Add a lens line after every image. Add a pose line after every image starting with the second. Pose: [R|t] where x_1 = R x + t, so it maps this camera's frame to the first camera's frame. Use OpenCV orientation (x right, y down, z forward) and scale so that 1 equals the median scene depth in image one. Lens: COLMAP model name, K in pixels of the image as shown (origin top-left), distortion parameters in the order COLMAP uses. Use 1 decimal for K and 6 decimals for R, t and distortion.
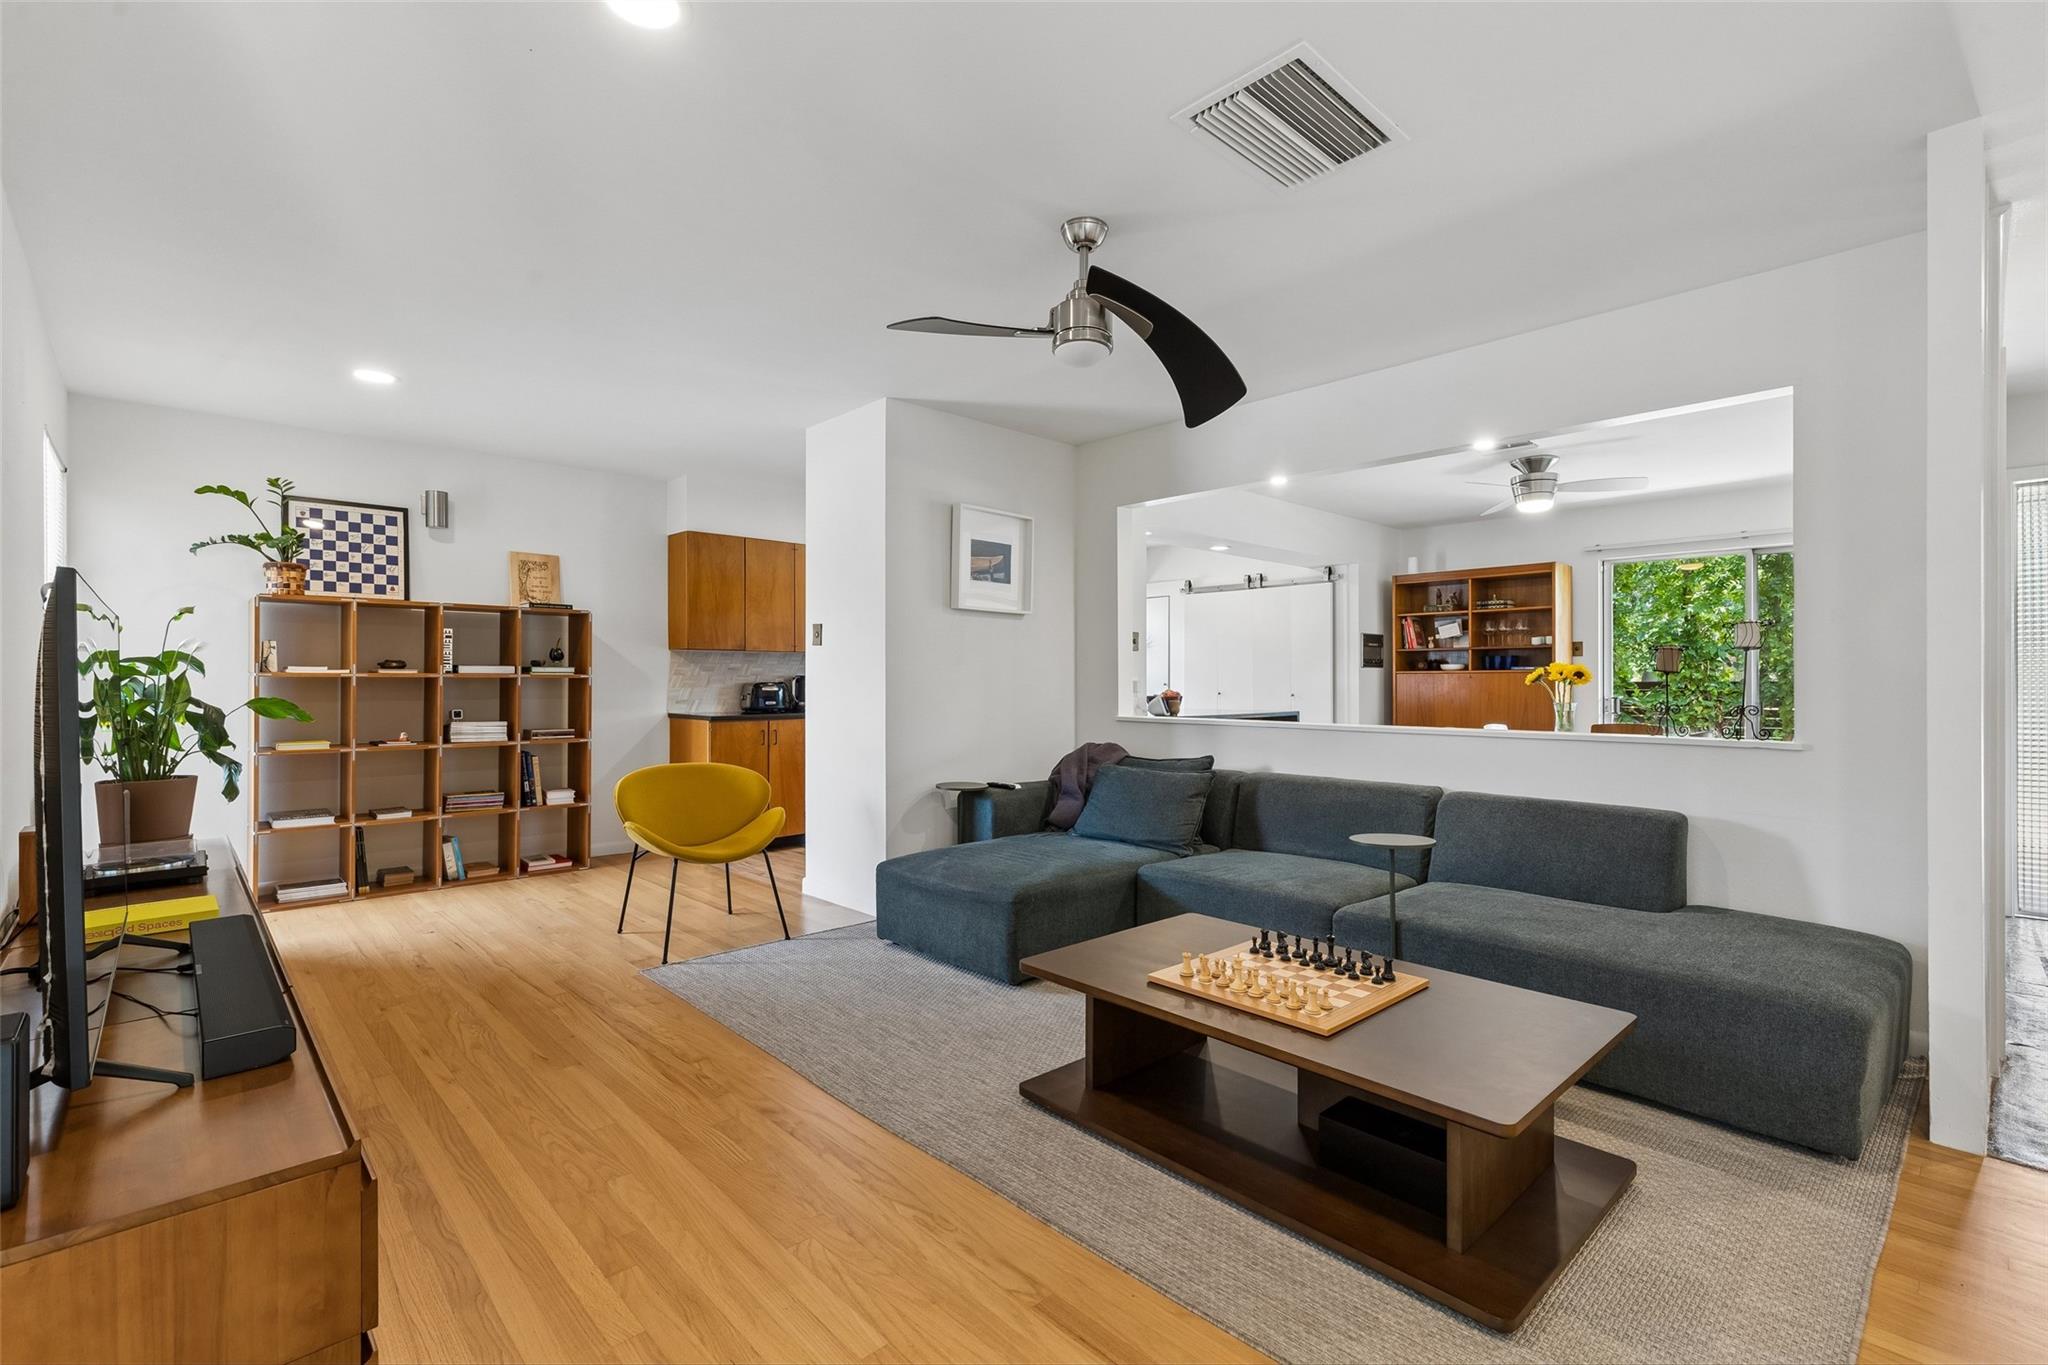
lens RADIAL K [[923.0, 0, 1022.1], [0, 923.0, 681.7], [0, 0, 1]] dist [0.003091, -0.001190]
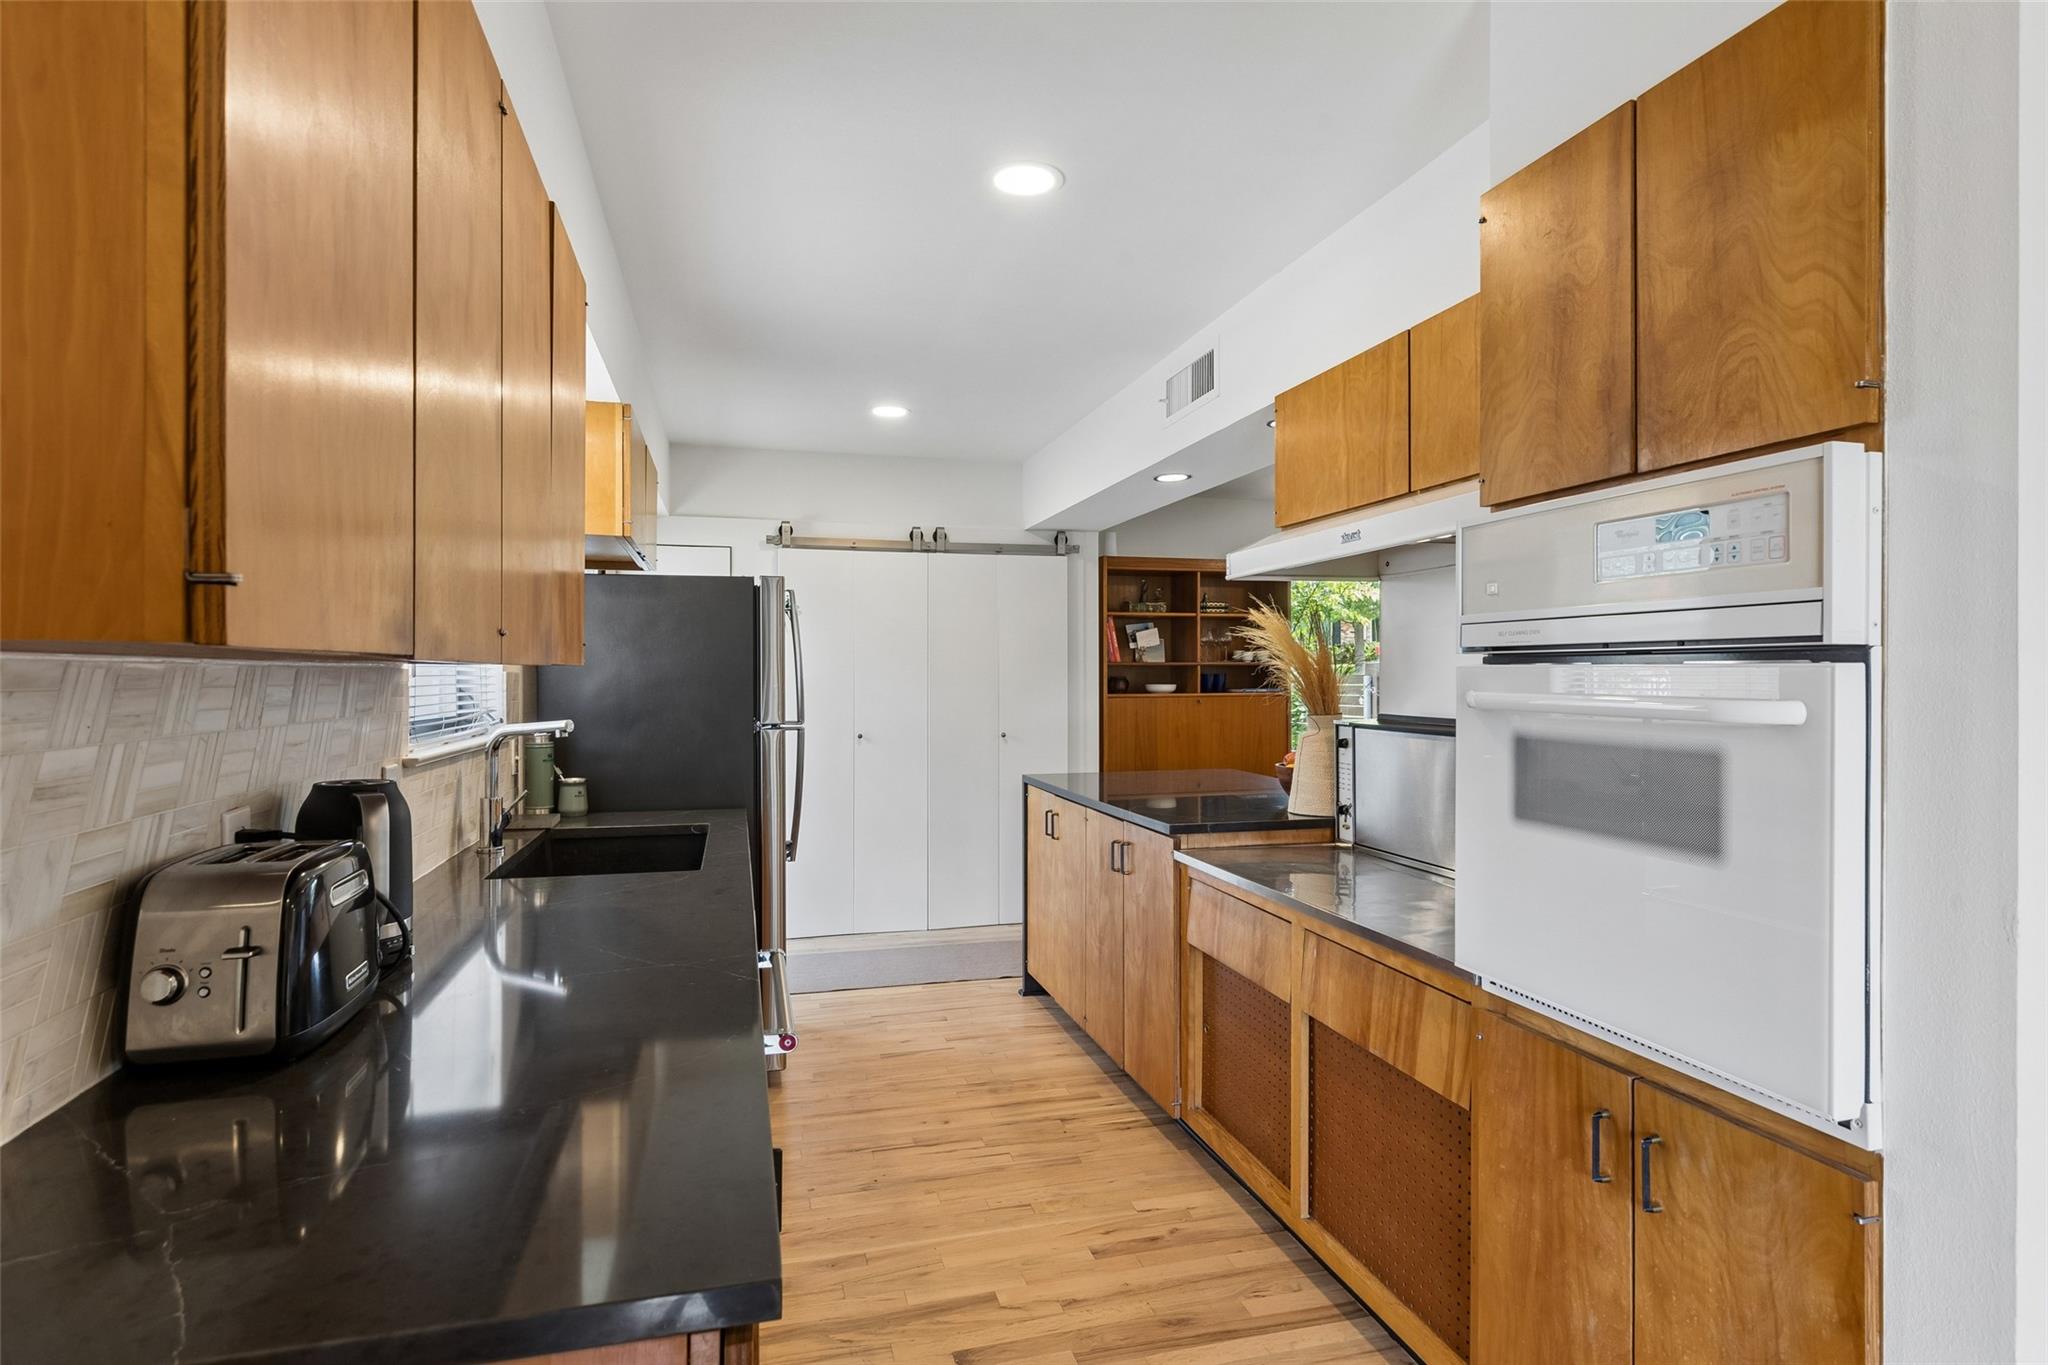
lens RADIAL K [[1061.3, 0, 1024.3], [0, 1061.3, 675.0], [0, 0, 1]] dist [0.005695, -0.000277]
pose [[0.465119, -0.000124, 0.885248, -0.489275], [0.001532, 0.999999, -0.000665, -0.038329], [-0.885247, 0.001666, 0.465118, 1.029266]]
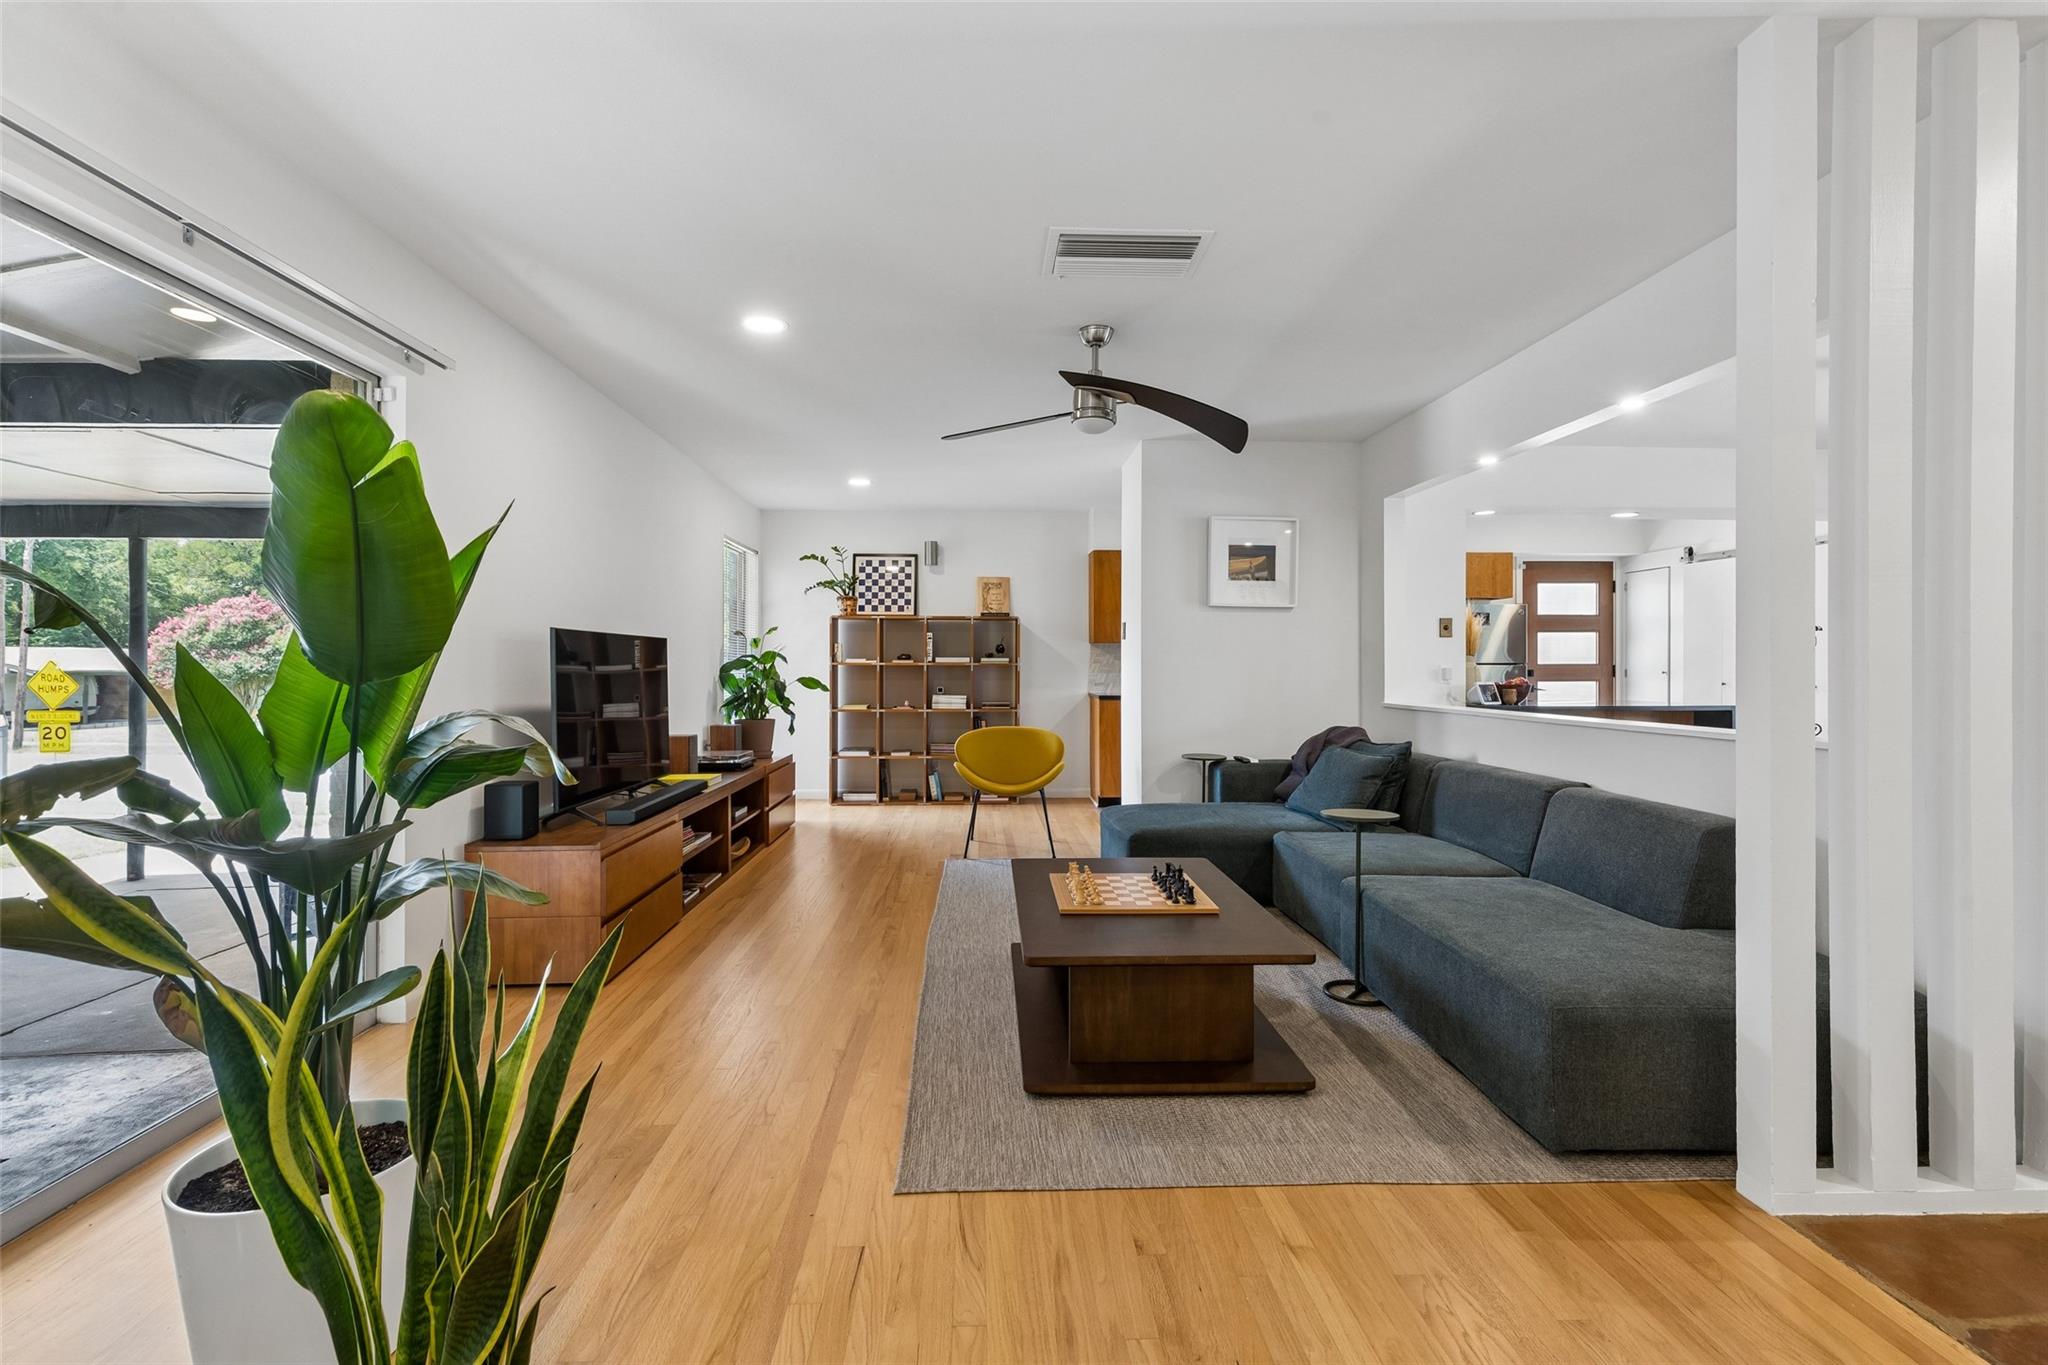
lens RADIAL K [[923.0, 0, 1002.9], [0, 923.0, 671.2], [0, 0, 1]] dist [0.003091, -0.001190]
pose [[0.752728, 0.002835, -0.658326, 0.450523], [-0.000949, 0.999994, 0.003221, 0.000058], [0.658331, -0.001799, 0.752726, -0.053127]]
